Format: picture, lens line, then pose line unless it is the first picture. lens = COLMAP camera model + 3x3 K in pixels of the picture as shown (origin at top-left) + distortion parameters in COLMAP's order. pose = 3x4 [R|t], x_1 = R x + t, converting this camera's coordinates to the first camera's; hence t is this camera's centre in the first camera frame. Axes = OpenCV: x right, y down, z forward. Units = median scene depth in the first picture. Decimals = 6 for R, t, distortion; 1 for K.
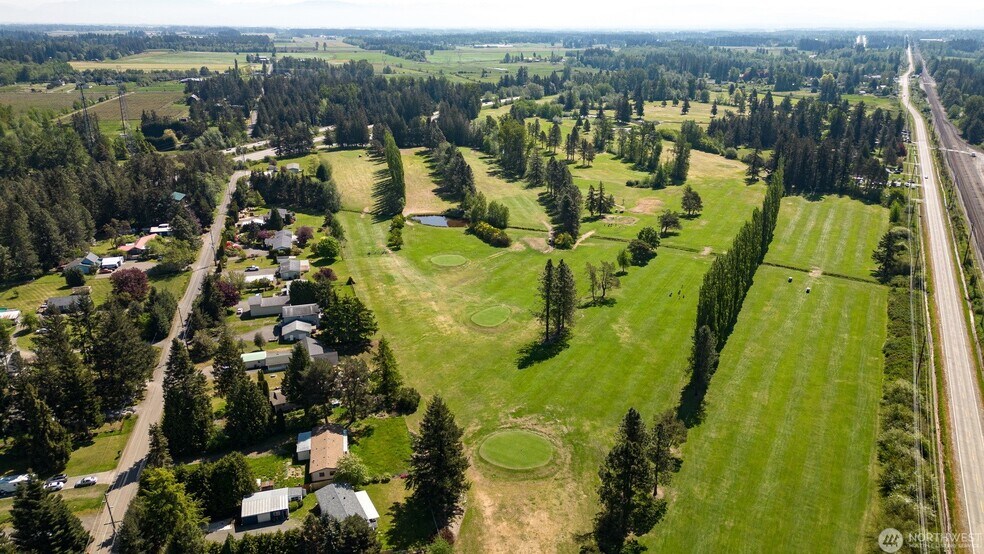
lens RADIAL K [[691.7, 0, 492.7], [0, 691.7, 263.9], [0, 0, 1]] dist [0.085232, -0.085764]
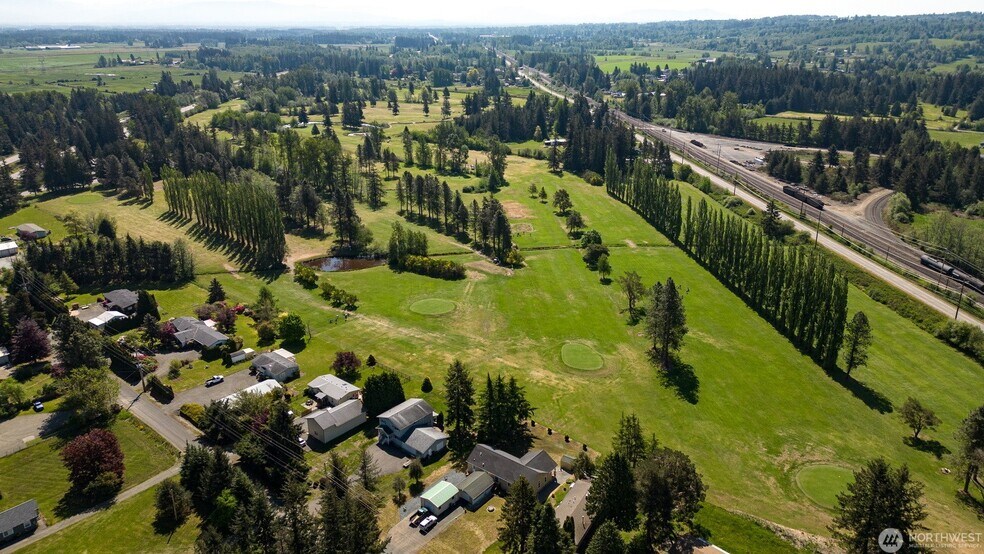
lens RADIAL K [[691.7, 0, 492.7], [0, 691.7, 263.9], [0, 0, 1]] dist [0.085232, -0.085764]
pose [[0.836659, -0.188089, 0.514417, -0.245427], [0.186188, 0.980926, 0.055841, -0.051552], [-0.515108, 0.049058, 0.855720, 0.133979]]
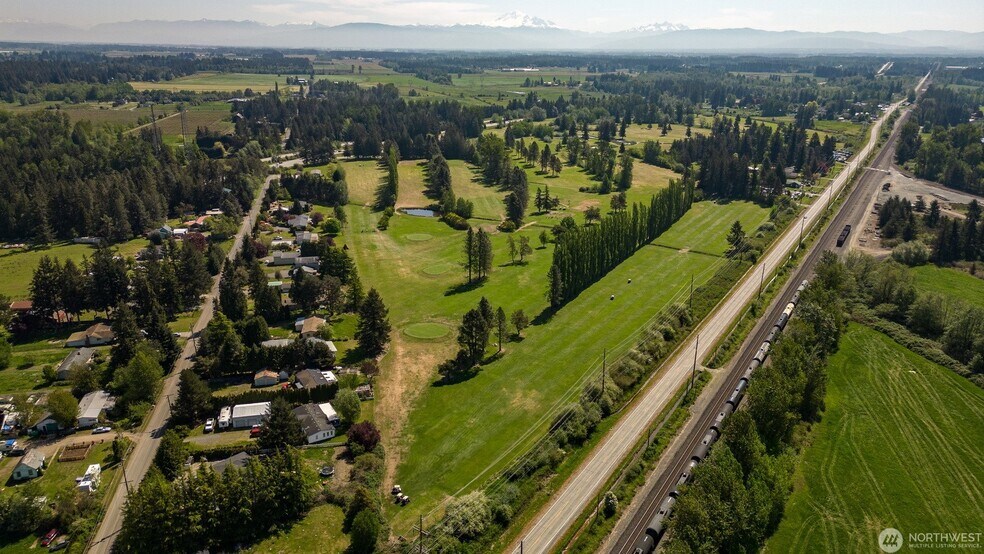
lens RADIAL K [[691.7, 0, 492.7], [0, 691.7, 263.9], [0, 0, 1]] dist [0.085232, -0.085764]
pose [[0.998680, 0.022293, -0.046267, 0.083356], [-0.023594, 0.999335, -0.027784, 0.047067], [0.045617, 0.028839, 0.998543, -0.205219]]
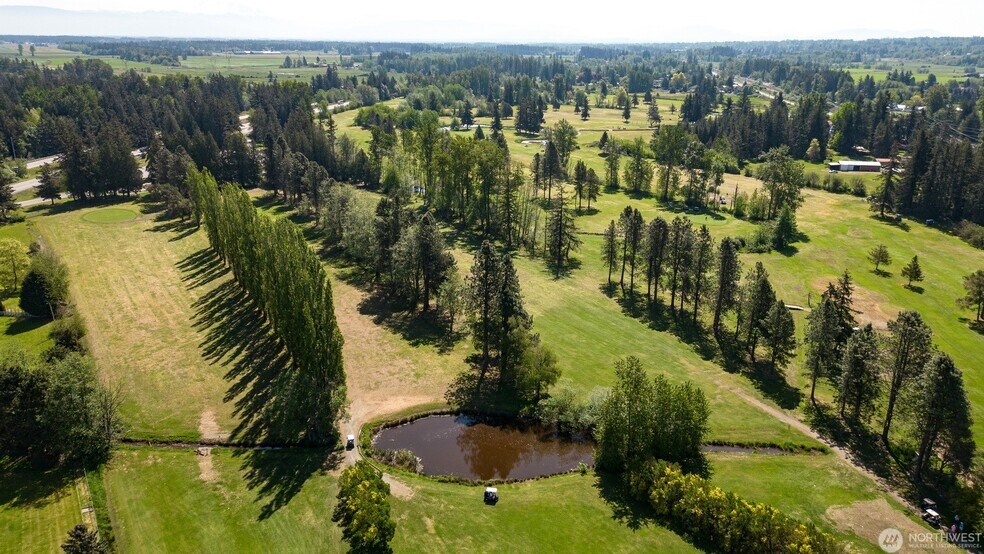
lens RADIAL K [[691.7, 0, 492.7], [0, 691.7, 263.9], [0, 0, 1]] dist [0.085232, -0.085764]
pose [[0.945330, -0.096439, 0.311528, -0.111167], [0.102176, 0.994764, -0.002105, -0.100141], [-0.309694, 0.033820, 0.950235, 0.478029]]
